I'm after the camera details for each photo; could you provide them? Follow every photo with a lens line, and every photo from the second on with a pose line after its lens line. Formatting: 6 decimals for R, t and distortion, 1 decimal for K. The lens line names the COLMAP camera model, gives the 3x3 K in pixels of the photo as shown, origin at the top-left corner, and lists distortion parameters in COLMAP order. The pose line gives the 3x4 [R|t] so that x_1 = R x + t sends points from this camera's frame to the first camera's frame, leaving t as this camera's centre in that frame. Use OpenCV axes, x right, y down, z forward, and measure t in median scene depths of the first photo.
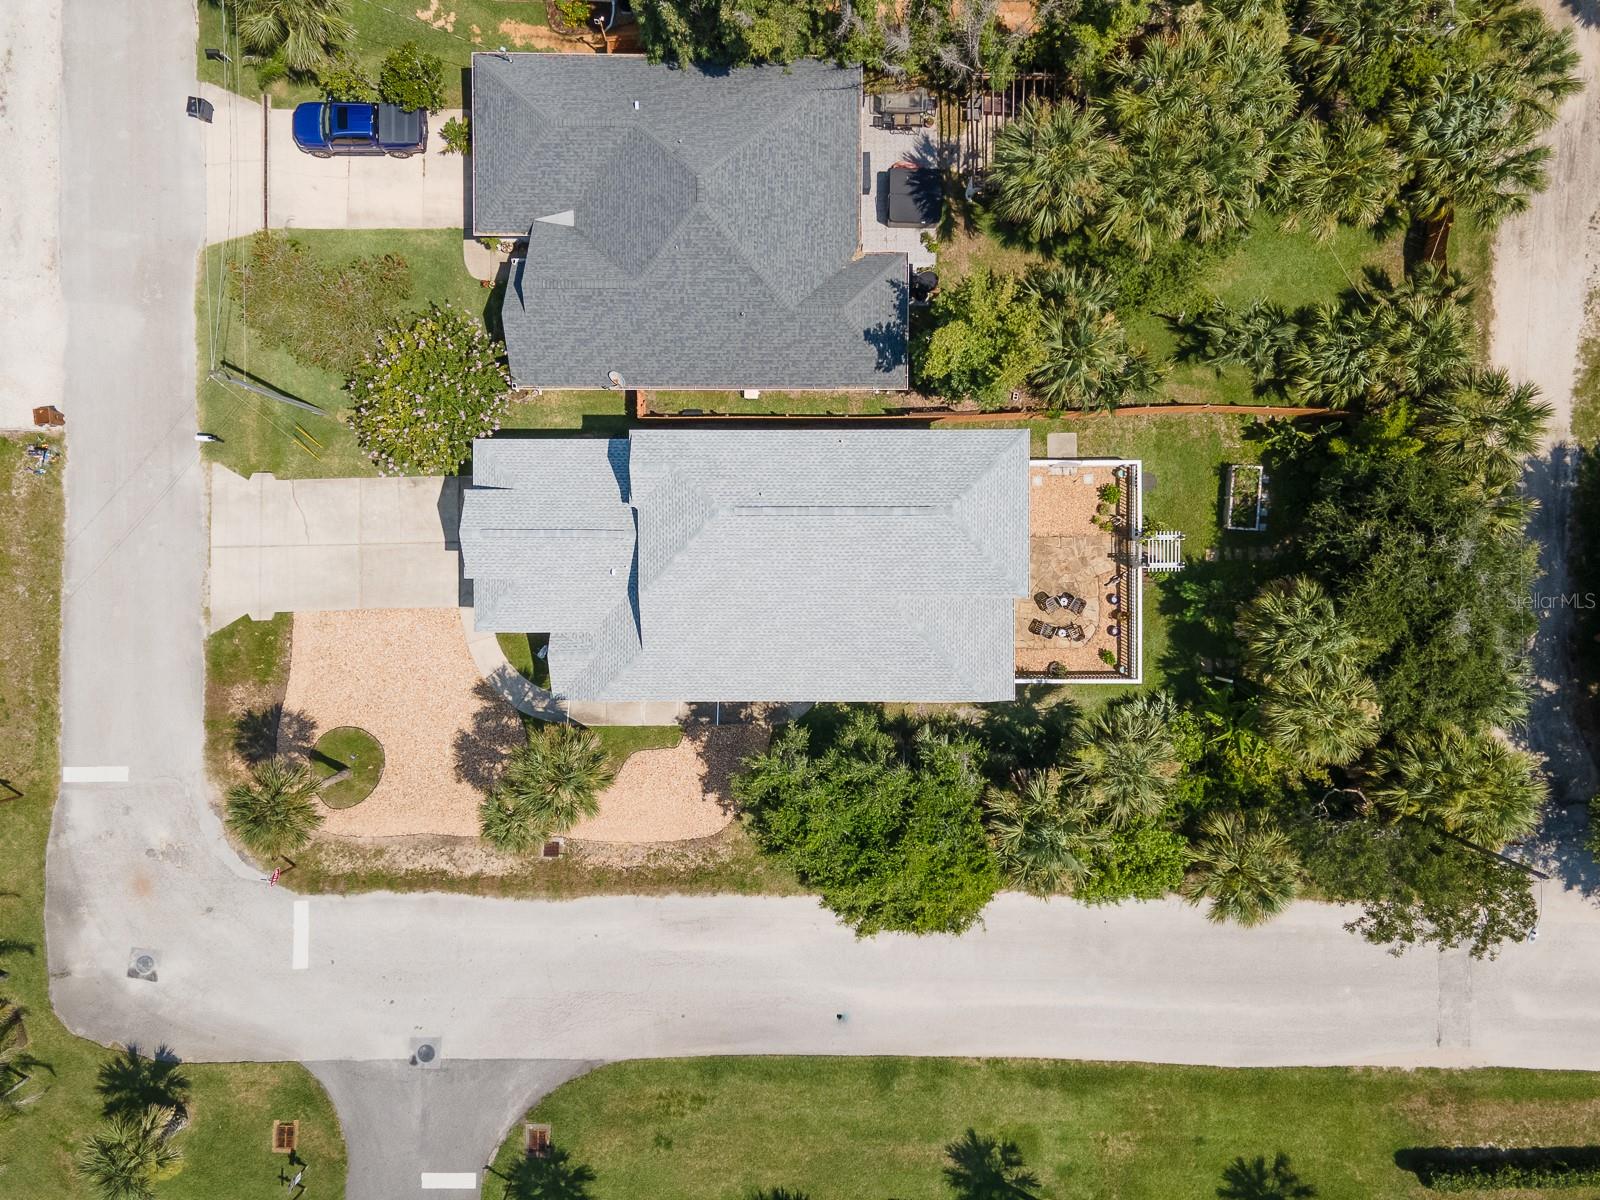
lens RADIAL K [[1173.1, 0, 794.8], [0, 1173.1, 602.1], [0, 0, 1]] dist [0.046611, 0.005083]
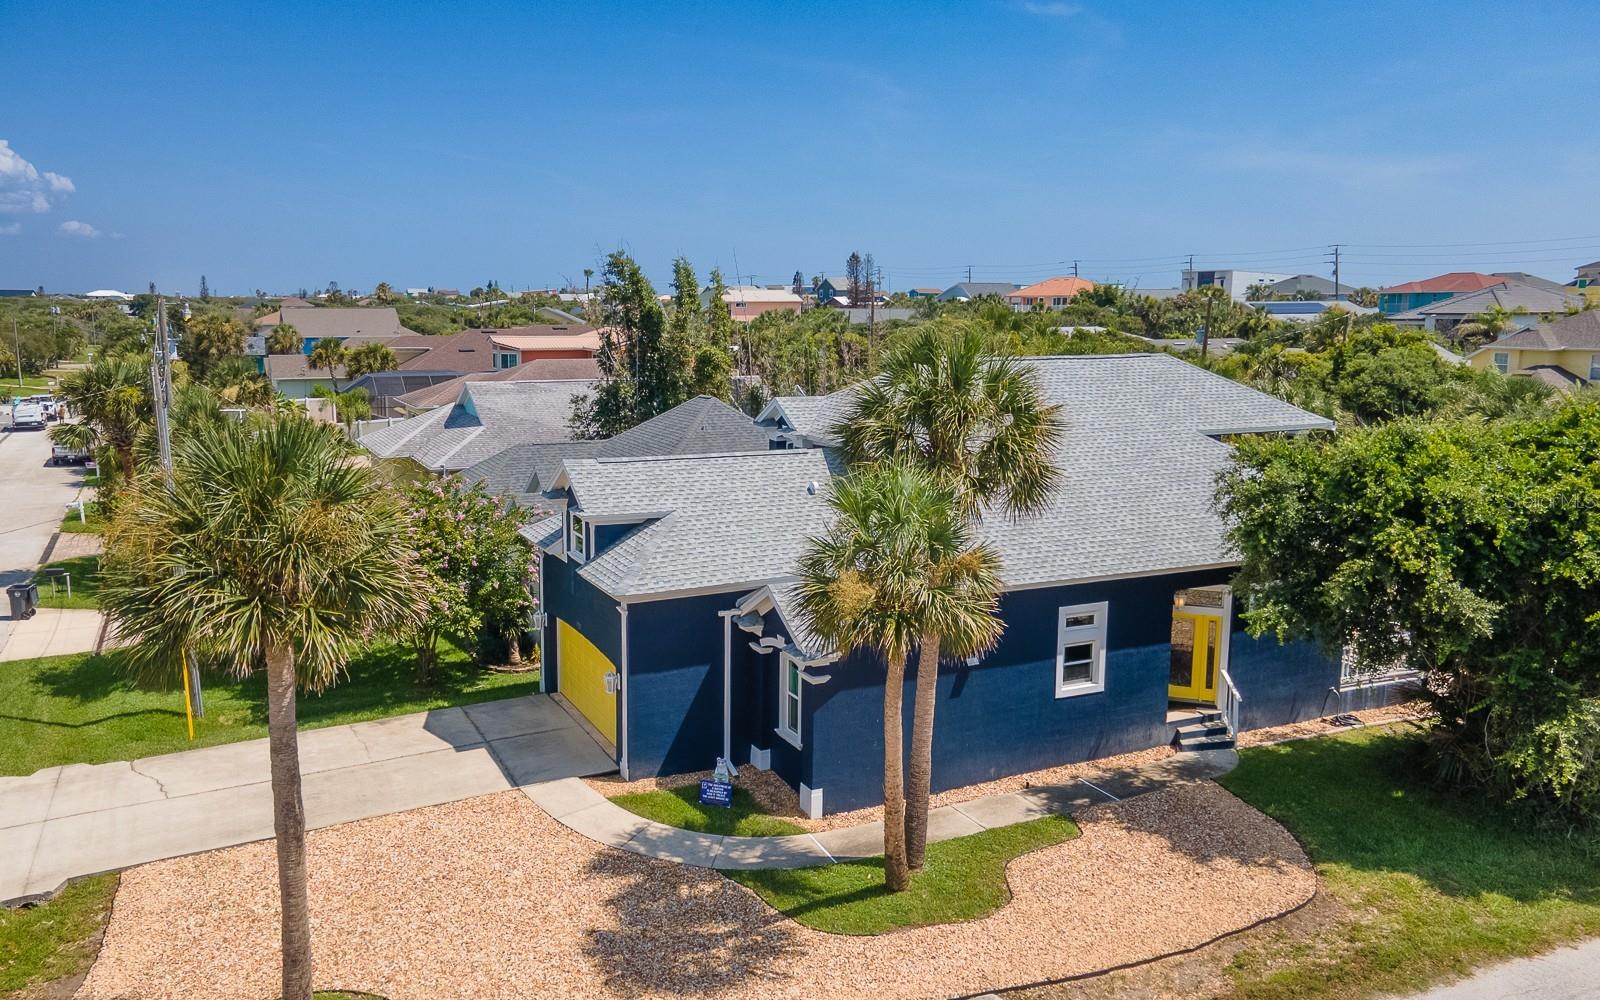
lens RADIAL K [[1216.3, 0, 721.5], [0, 1216.3, 464.3], [0, 0, 1]] dist [0.054167, 0.001899]
pose [[0.908710, -0.053870, 0.413938, -0.400931], [0.417419, 0.110400, -0.901983, 0.464260], [0.002891, 0.992426, 0.122808, 0.809020]]
